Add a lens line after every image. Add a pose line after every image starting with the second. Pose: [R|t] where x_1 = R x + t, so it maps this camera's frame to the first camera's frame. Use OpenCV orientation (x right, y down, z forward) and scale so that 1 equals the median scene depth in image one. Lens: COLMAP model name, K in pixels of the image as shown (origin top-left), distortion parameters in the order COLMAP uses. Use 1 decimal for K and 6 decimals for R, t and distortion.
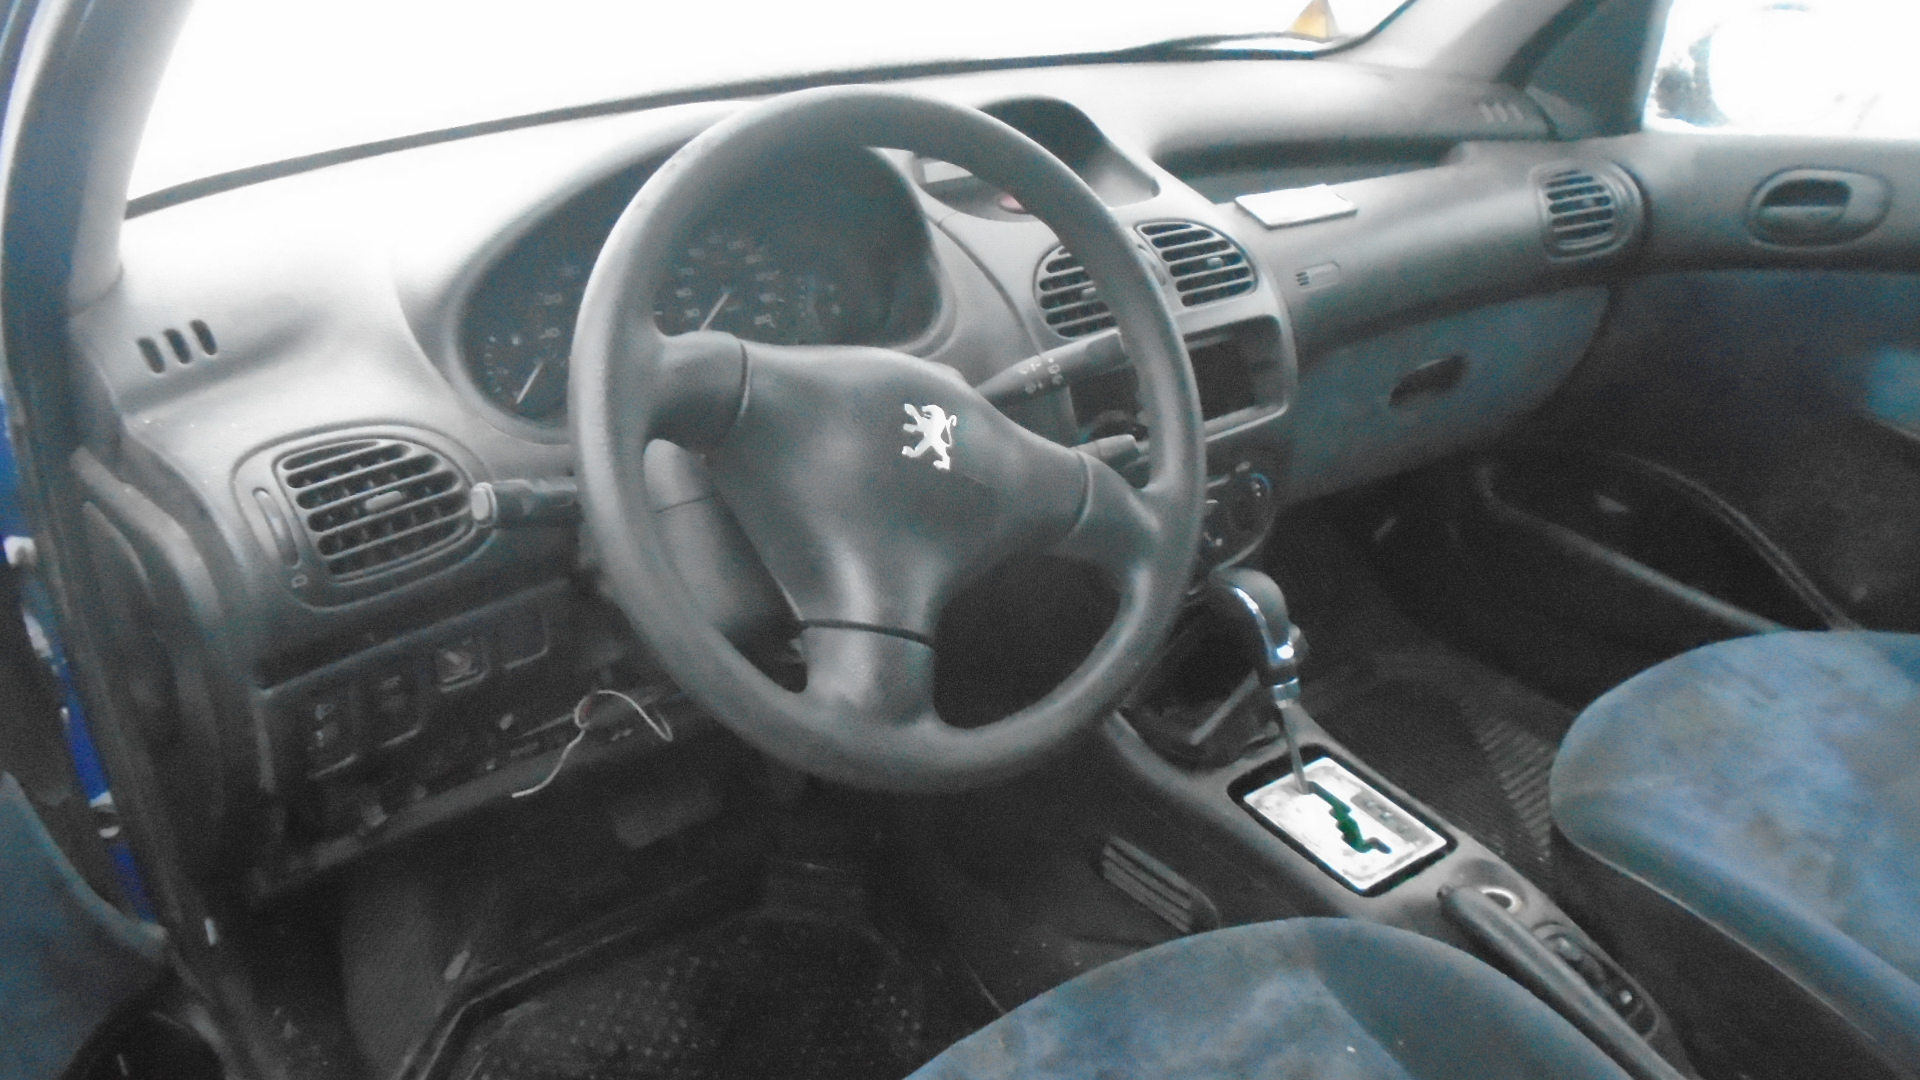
lens RADIAL K [[1459.0, 0, 960.0], [0, 1459.0, 540.0], [0, 0, 1]] dist [-0.004338, 0.001031]
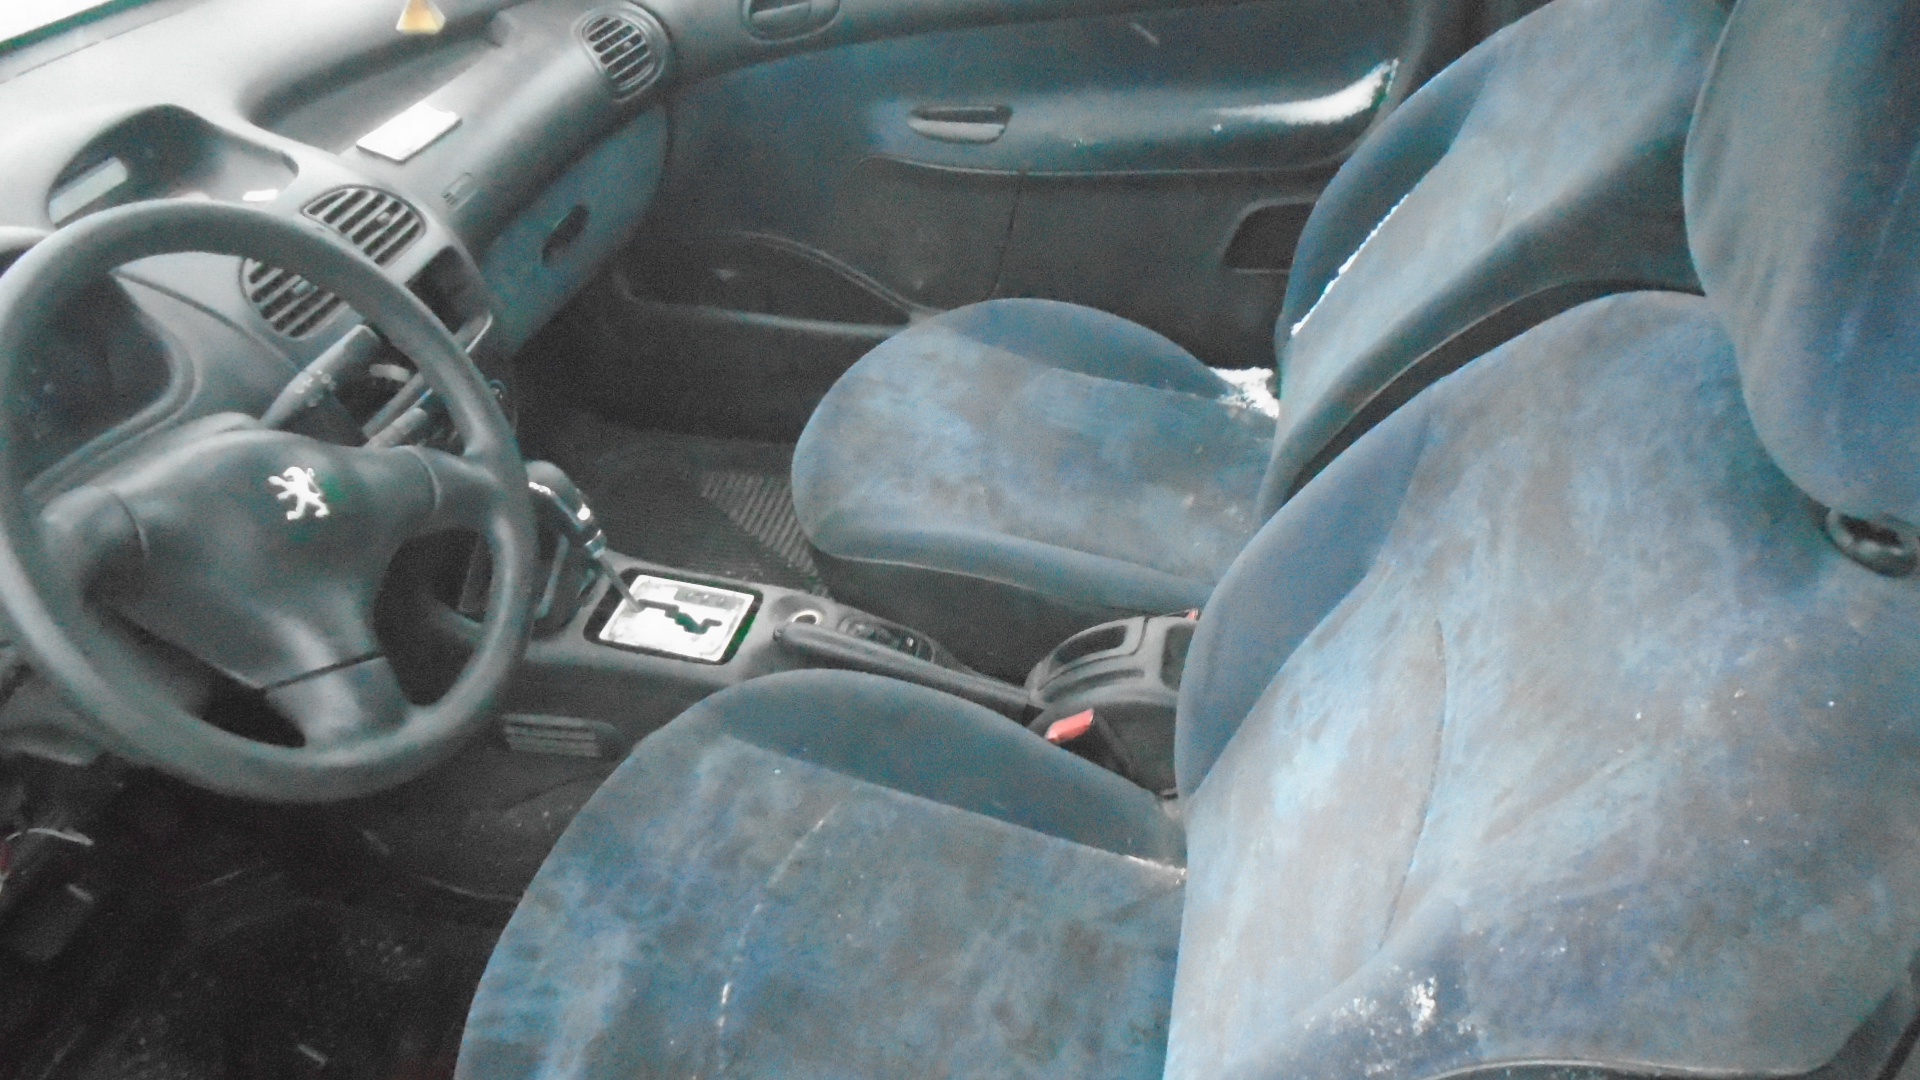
lens RADIAL K [[1459.0, 0, 960.0], [0, 1459.0, 540.0], [0, 0, 1]] dist [-0.004338, 0.001031]
pose [[0.758602, -0.422311, 0.496161, -0.149436], [0.332175, 0.905784, 0.263089, -0.118647], [-0.560520, -0.034768, 0.827411, -0.172578]]
